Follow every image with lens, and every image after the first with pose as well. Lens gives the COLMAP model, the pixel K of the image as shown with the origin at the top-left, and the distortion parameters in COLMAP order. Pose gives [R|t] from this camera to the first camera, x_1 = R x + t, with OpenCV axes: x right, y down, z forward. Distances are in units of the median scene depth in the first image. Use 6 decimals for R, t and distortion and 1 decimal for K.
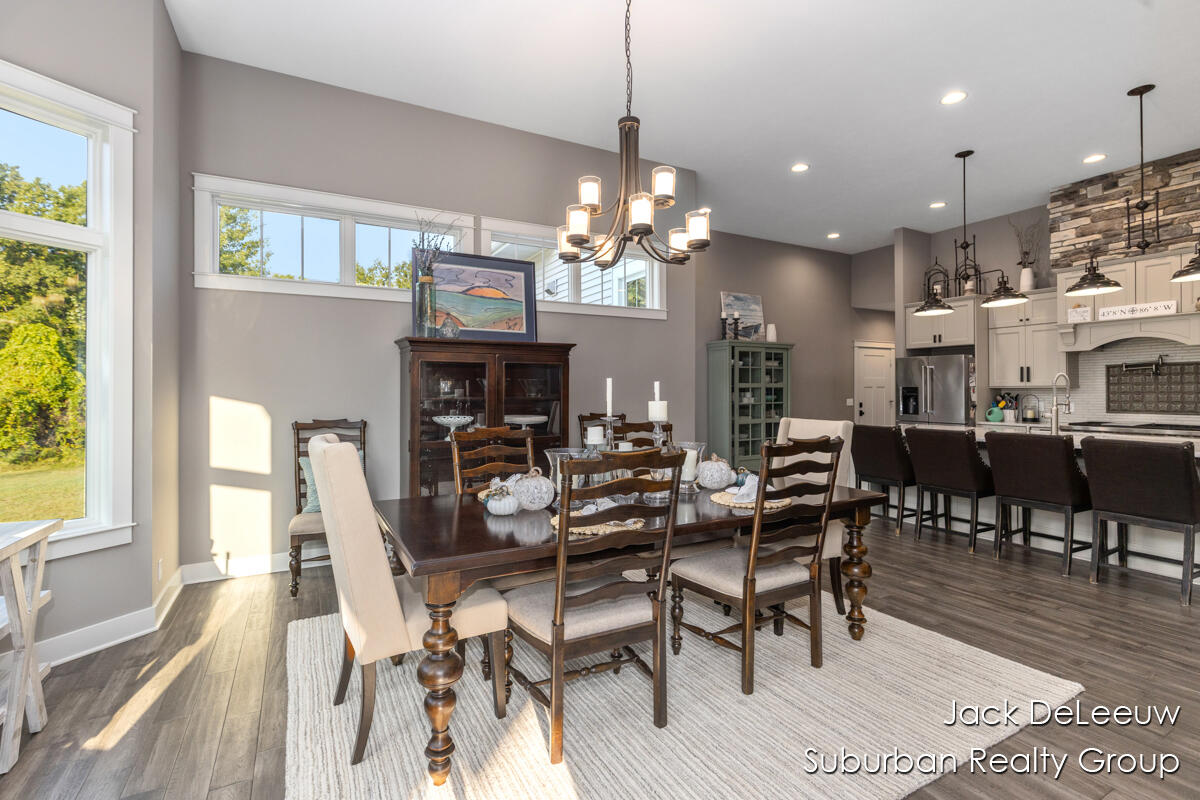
lens RADIAL K [[547.8, 0, 592.6], [0, 547.8, 391.1], [0, 0, 1]] dist [-0.001827, -0.001046]
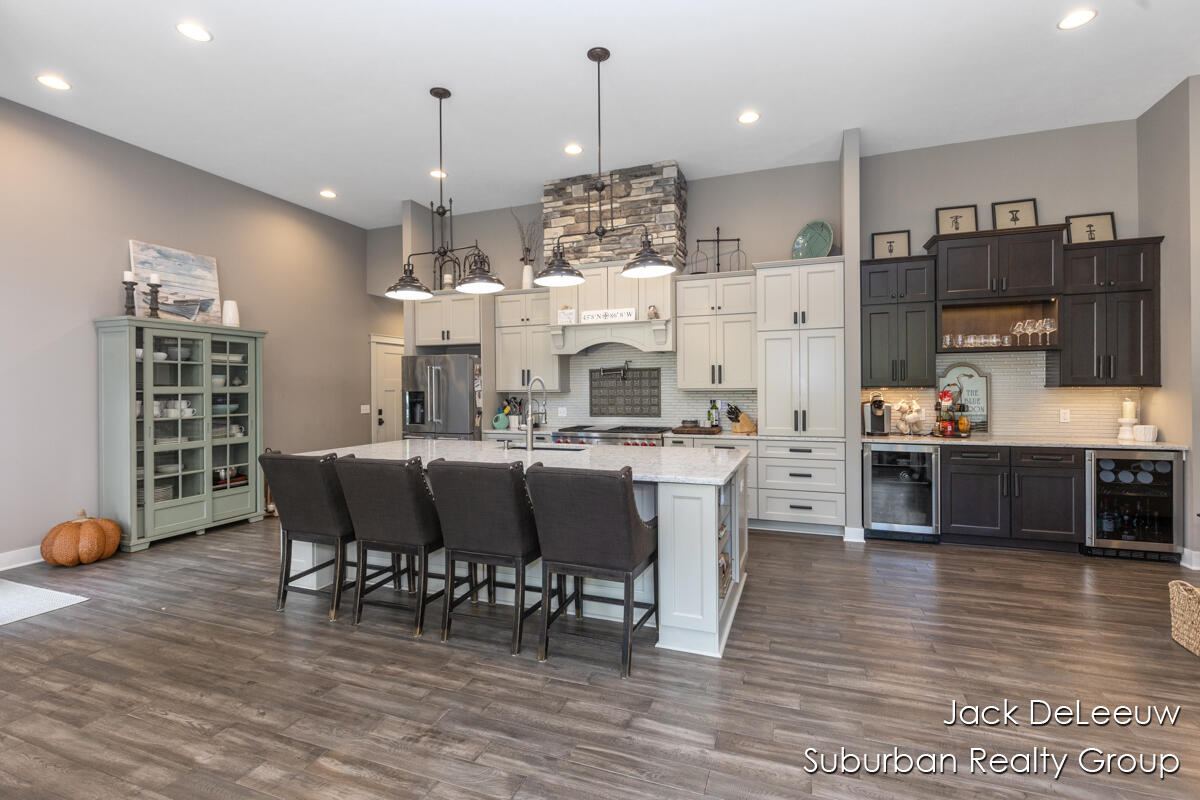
lens RADIAL K [[547.8, 0, 599.4], [0, 547.8, 395.1], [0, 0, 1]] dist [-0.001827, -0.001046]
pose [[0.749833, -0.009825, 0.661555, 0.266338], [0.005505, 0.999948, 0.008610, -0.008346], [-0.661605, -0.002814, 0.749847, 0.214710]]
